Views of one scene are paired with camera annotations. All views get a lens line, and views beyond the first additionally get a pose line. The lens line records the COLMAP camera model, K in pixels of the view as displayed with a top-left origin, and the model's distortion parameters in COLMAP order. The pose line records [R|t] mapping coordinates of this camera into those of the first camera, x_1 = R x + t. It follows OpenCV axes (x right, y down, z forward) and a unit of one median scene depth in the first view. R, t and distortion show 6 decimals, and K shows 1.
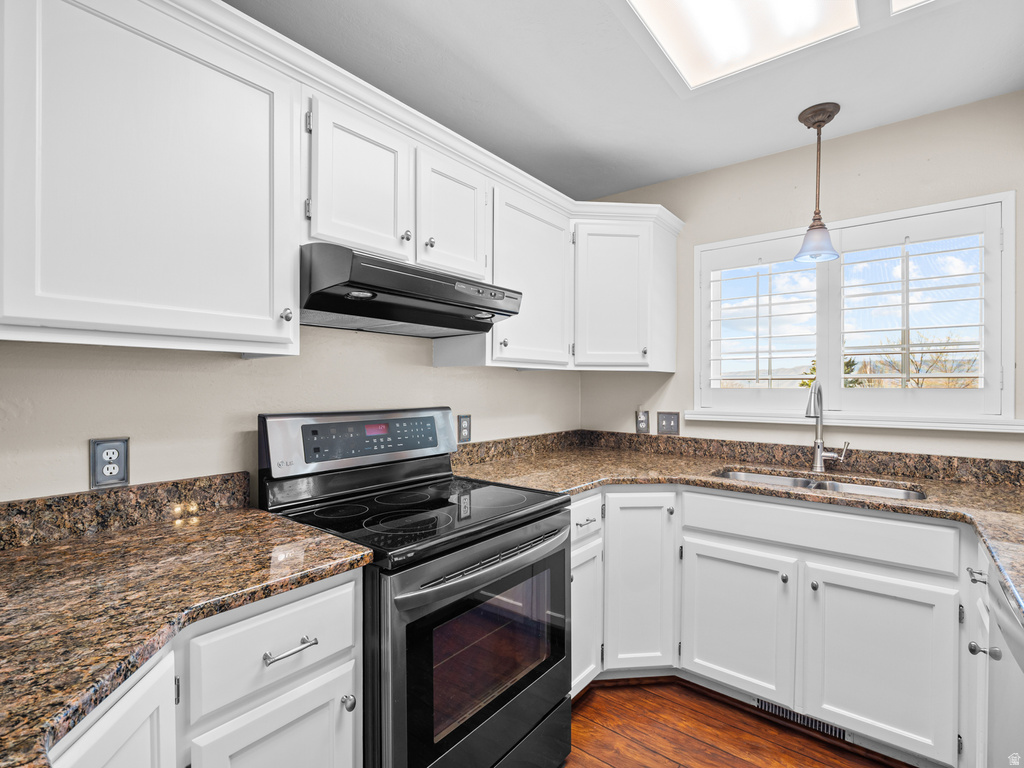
lens RADIAL K [[487.4, 0, 510.2], [0, 487.4, 390.1], [0, 0, 1]] dist [-0.010387, -0.001056]
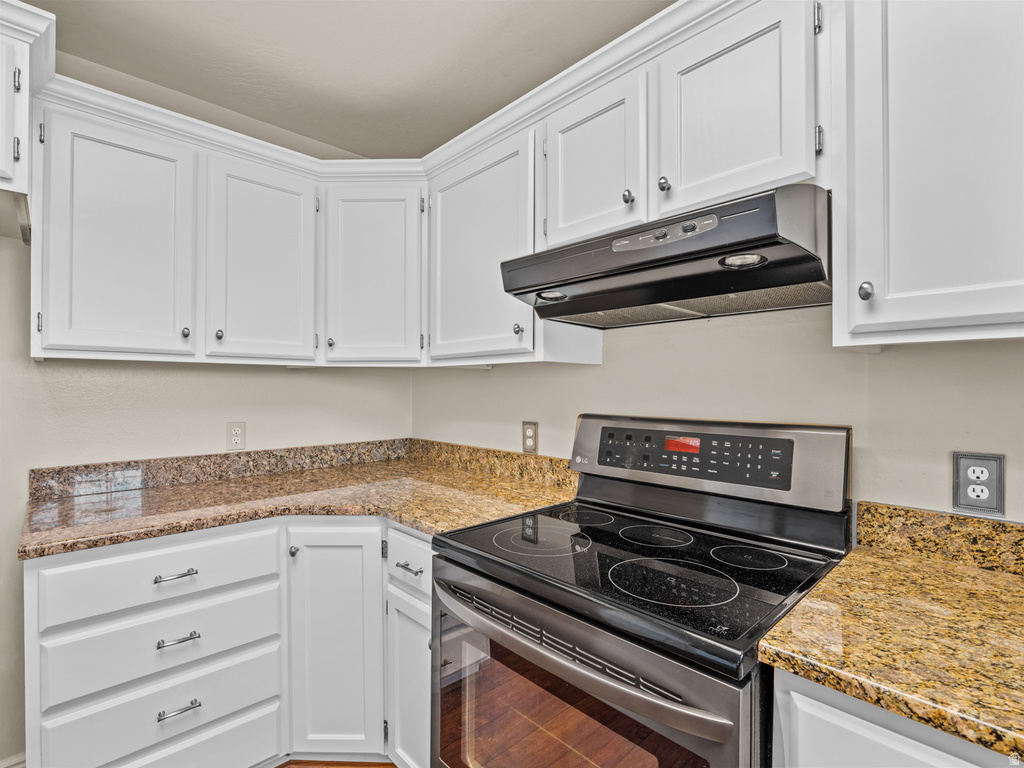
lens RADIAL K [[489.3, 0, 511.1], [0, 489.3, 386.4], [0, 0, 1]] dist [-0.008512, -0.001424]
pose [[-0.139329, -0.004464, -0.990236, 0.459049], [-0.009390, 0.999951, -0.003187, -0.005608], [0.990202, 0.008854, -0.139364, 0.712943]]
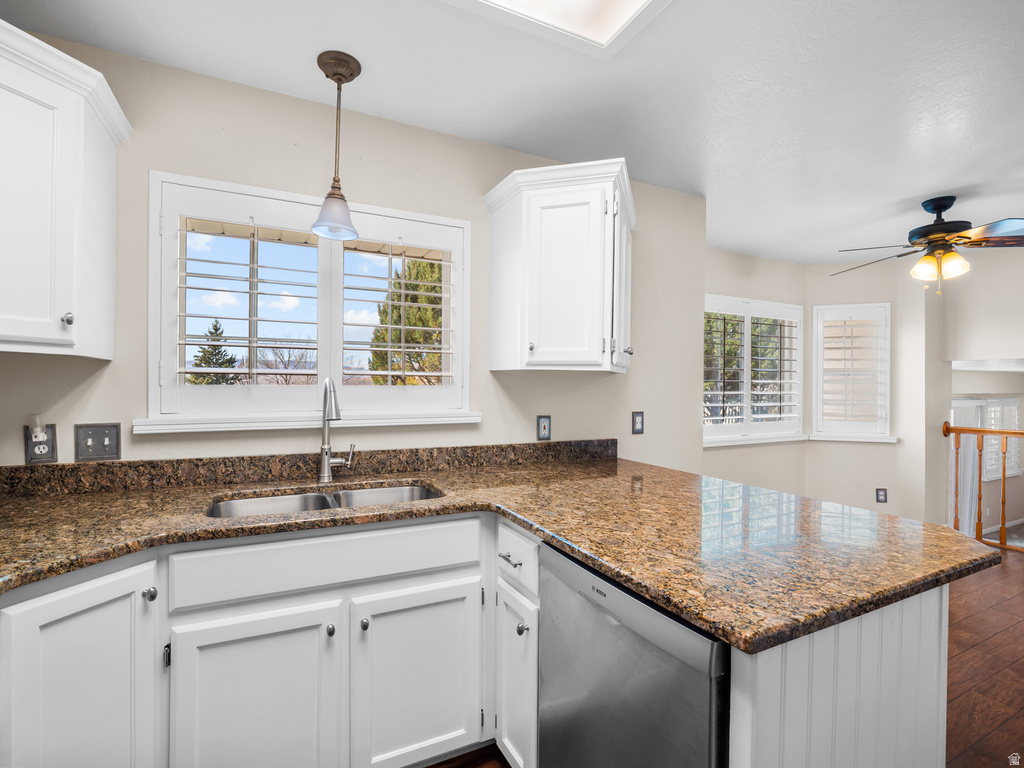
lens RADIAL K [[489.3, 0, 511.1], [0, 489.3, 386.4], [0, 0, 1]] dist [-0.008512, -0.001424]
pose [[0.419062, -0.001333, 0.907957, -0.019461], [0.000645, 0.999999, 0.001170, -0.003526], [-0.907958, 0.000096, 0.419062, 0.359237]]
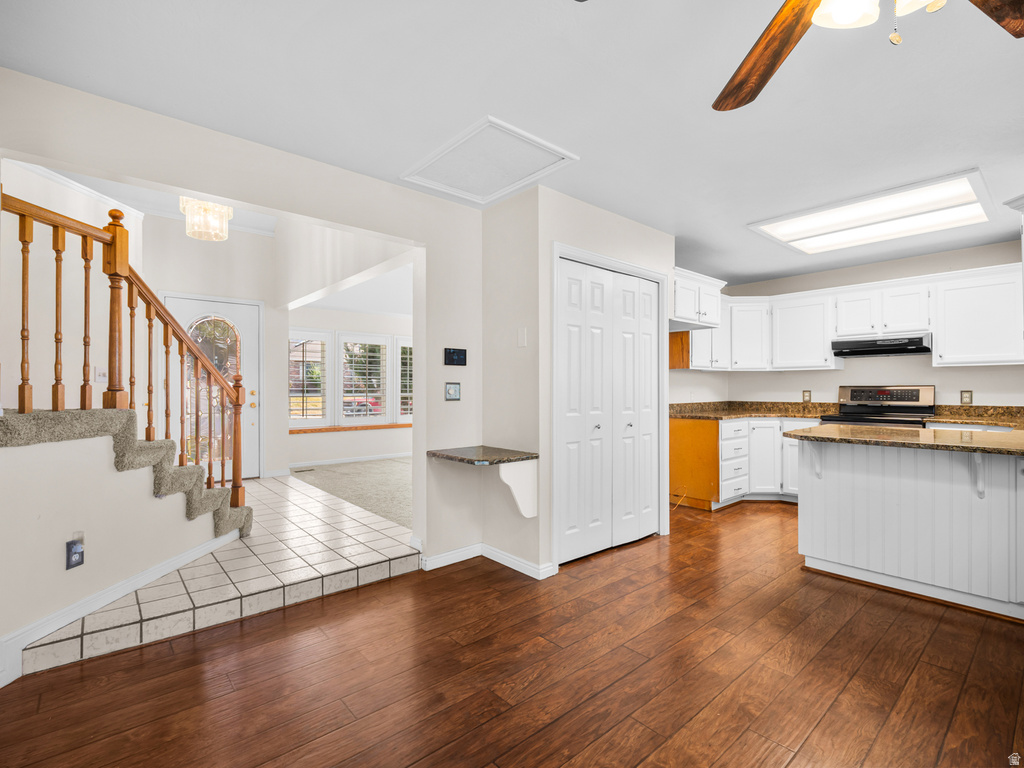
lens RADIAL K [[489.3, 0, 511.1], [0, 489.3, 386.4], [0, 0, 1]] dist [-0.008512, -0.001424]
pose [[-0.182245, -0.005511, -0.983238, 2.403214], [-0.005545, 0.999974, -0.004577, 0.059362], [0.983237, 0.004618, -0.182271, -0.486873]]
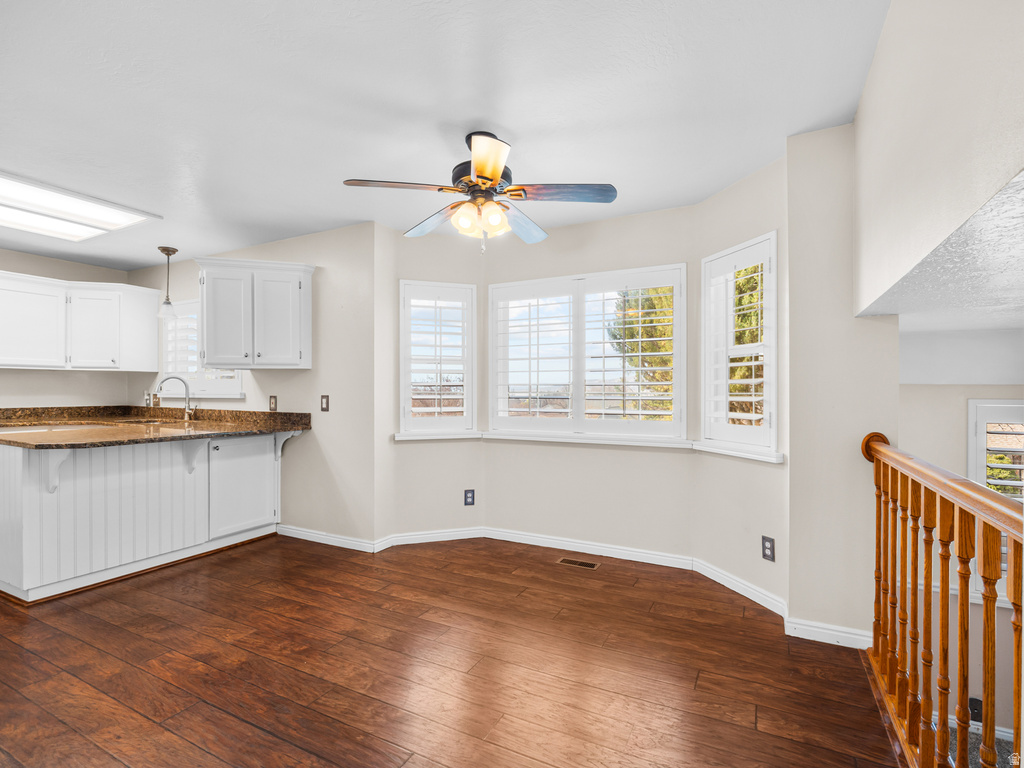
lens RADIAL K [[491.6, 0, 511.9], [0, 491.6, 392.3], [0, 0, 1]] dist [-0.008293, -0.000866]
pose [[0.980535, -0.001950, 0.196337, 1.699686], [0.002350, 0.999996, -0.001805, 0.061788], [-0.196332, 0.002232, 0.980535, -1.406005]]
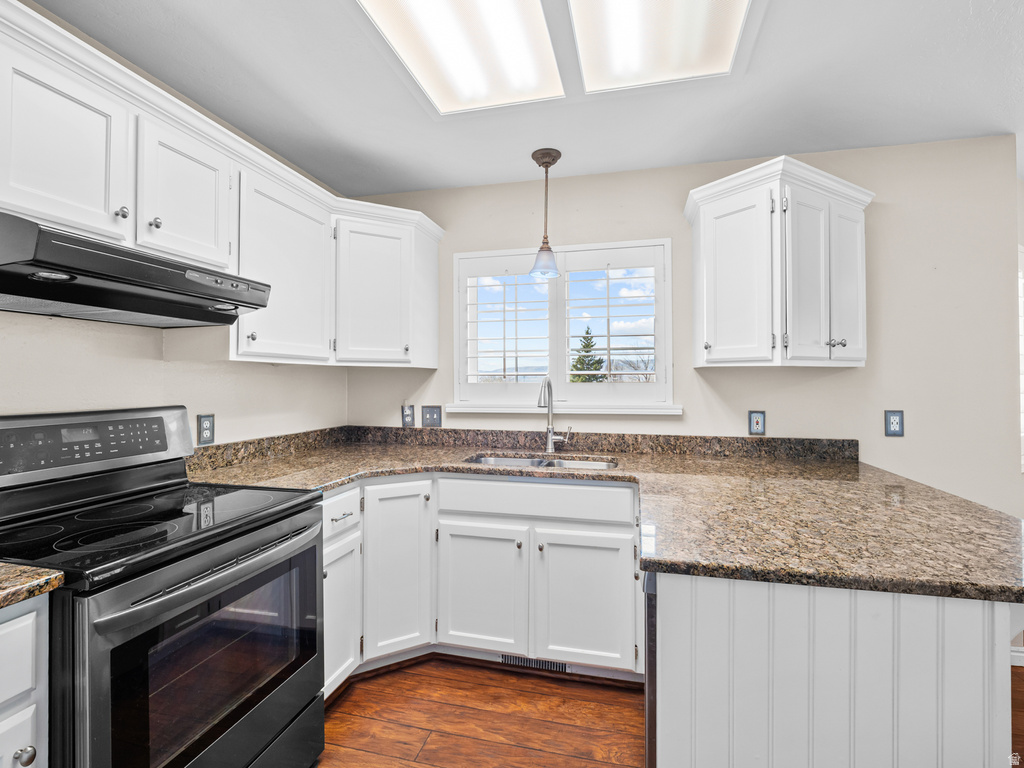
lens RADIAL K [[494.6, 0, 512.9], [0, 494.6, 375.6], [0, 0, 1]] dist [-0.009835, 0.000019]
pose [[0.907760, 0.000926, 0.419489, 0.043703], [0.007321, 0.999810, -0.018050, -0.000096], [-0.419426, 0.019457, 0.907581, -0.076374]]
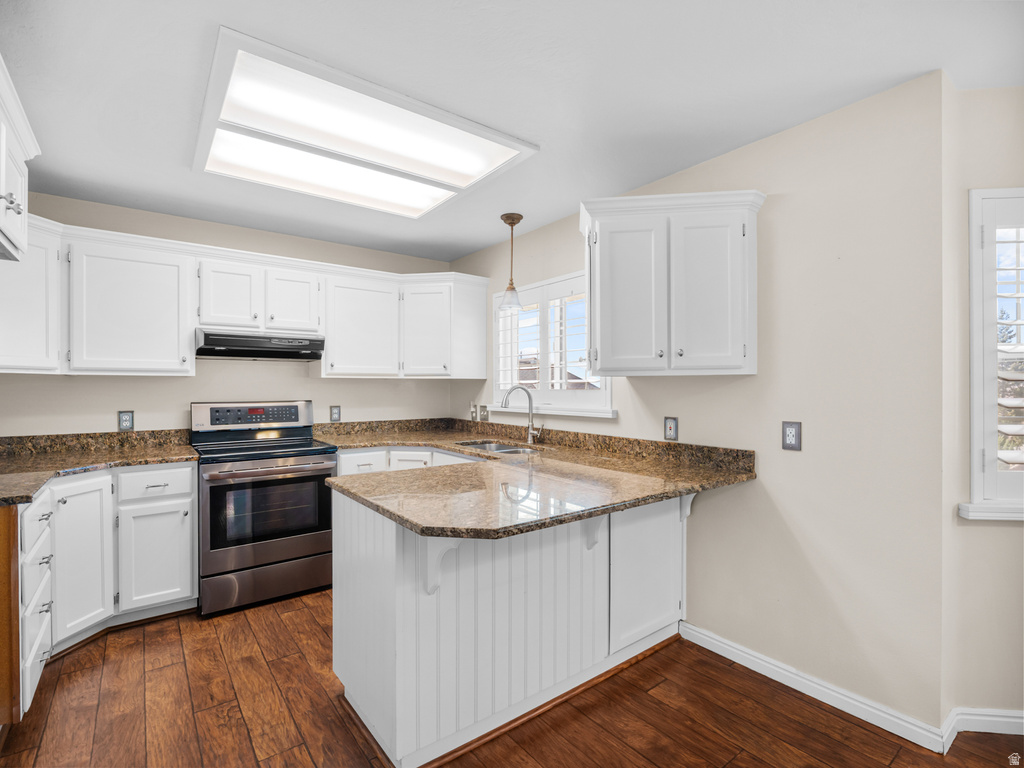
lens RADIAL K [[489.3, 0, 511.1], [0, 489.3, 386.4], [0, 0, 1]] dist [-0.008512, -0.001424]
pose [[0.969798, -0.004121, -0.243875, 1.030270], [0.001938, 0.999956, -0.009192, 0.000562], [0.243903, 0.008441, 0.969763, -0.567184]]
